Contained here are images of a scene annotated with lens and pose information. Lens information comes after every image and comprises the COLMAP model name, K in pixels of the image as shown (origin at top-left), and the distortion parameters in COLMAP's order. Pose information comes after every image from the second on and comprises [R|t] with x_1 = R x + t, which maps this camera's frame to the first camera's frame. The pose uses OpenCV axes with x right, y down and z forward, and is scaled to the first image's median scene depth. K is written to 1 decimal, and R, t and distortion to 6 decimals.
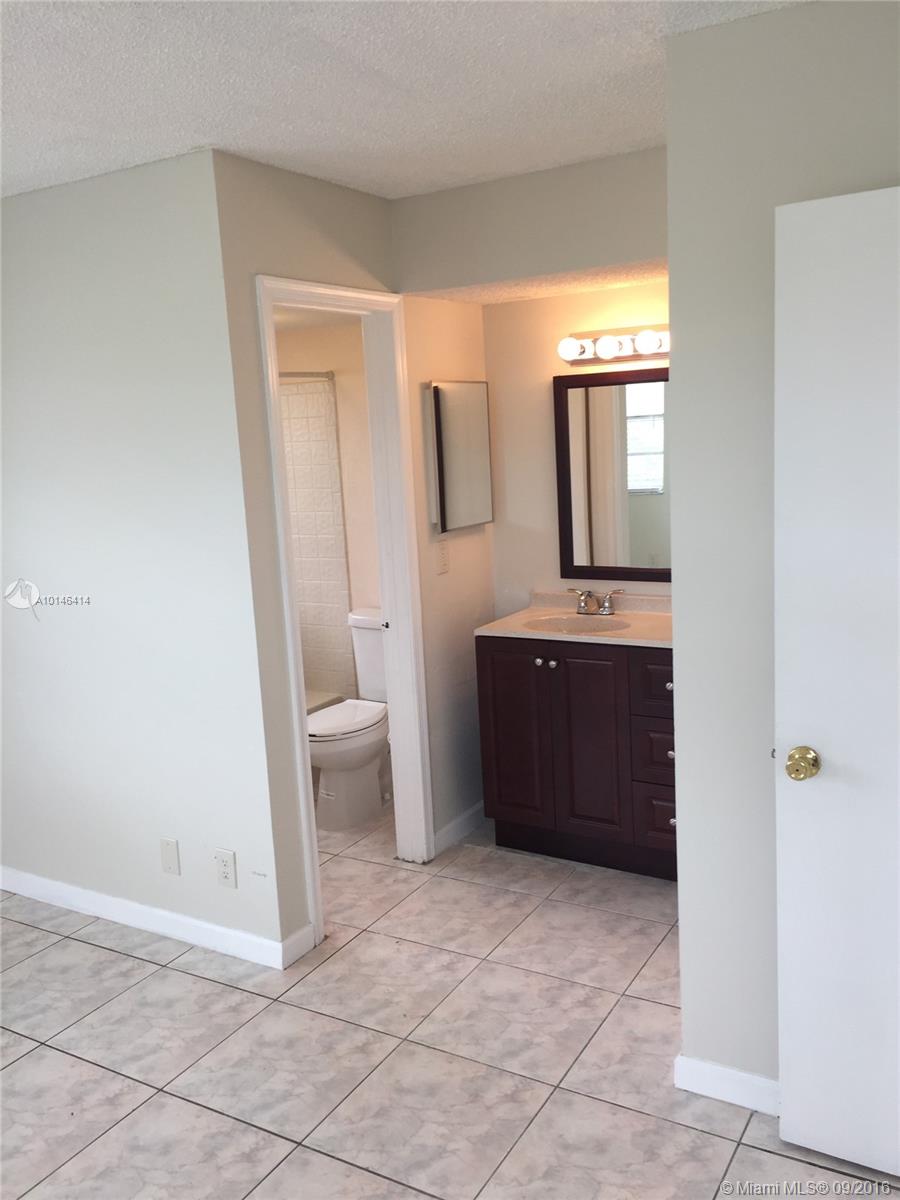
lens RADIAL K [[1012.2, 0, 451.5], [0, 1012.2, 599.9], [0, 0, 1]] dist [0.015267, 0.003822]
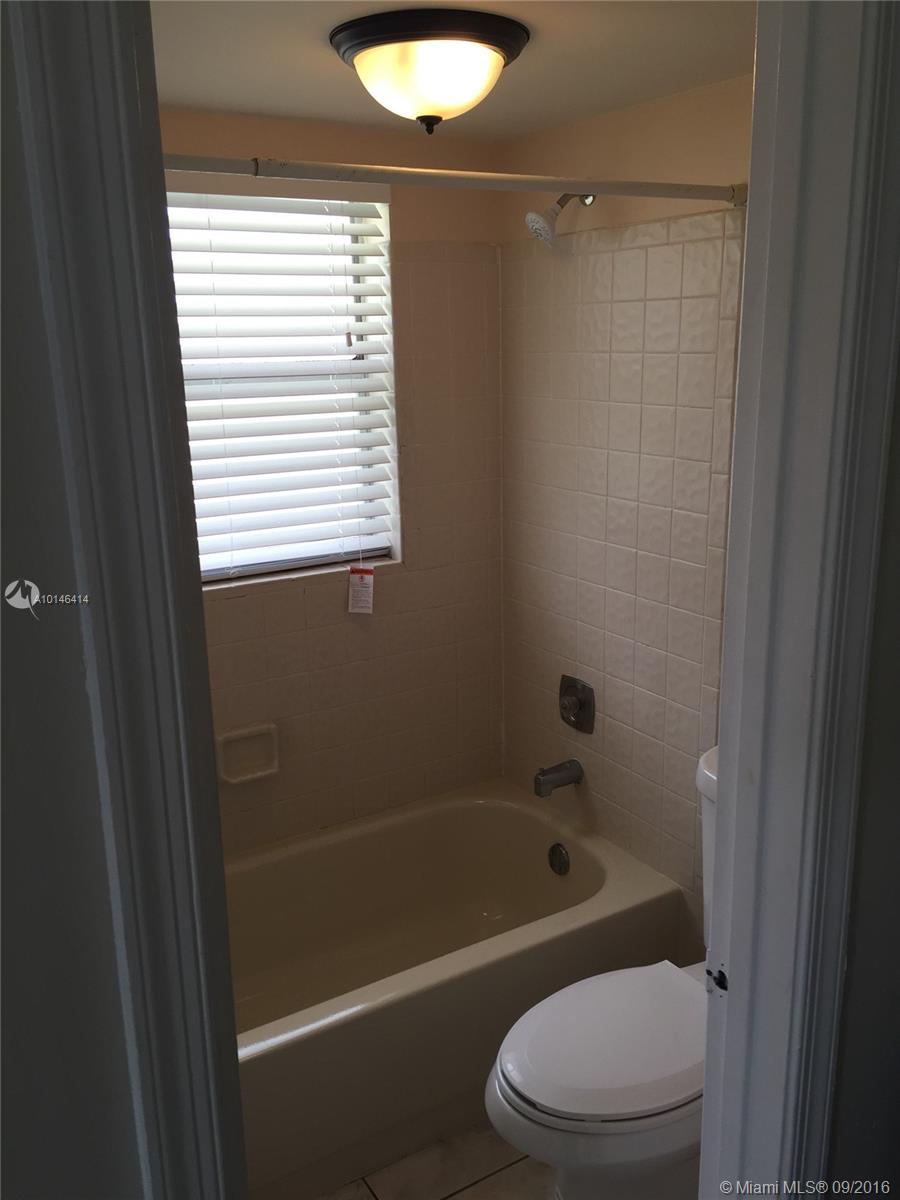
lens RADIAL K [[1012.2, 0, 449.4], [0, 1012.2, 602.3], [0, 0, 1]] dist [0.015267, 0.003822]
pose [[0.878460, 0.158040, -0.450922, -0.008667], [-0.113227, 0.985689, 0.124884, -0.091807], [0.464206, -0.058649, 0.883784, 0.547810]]
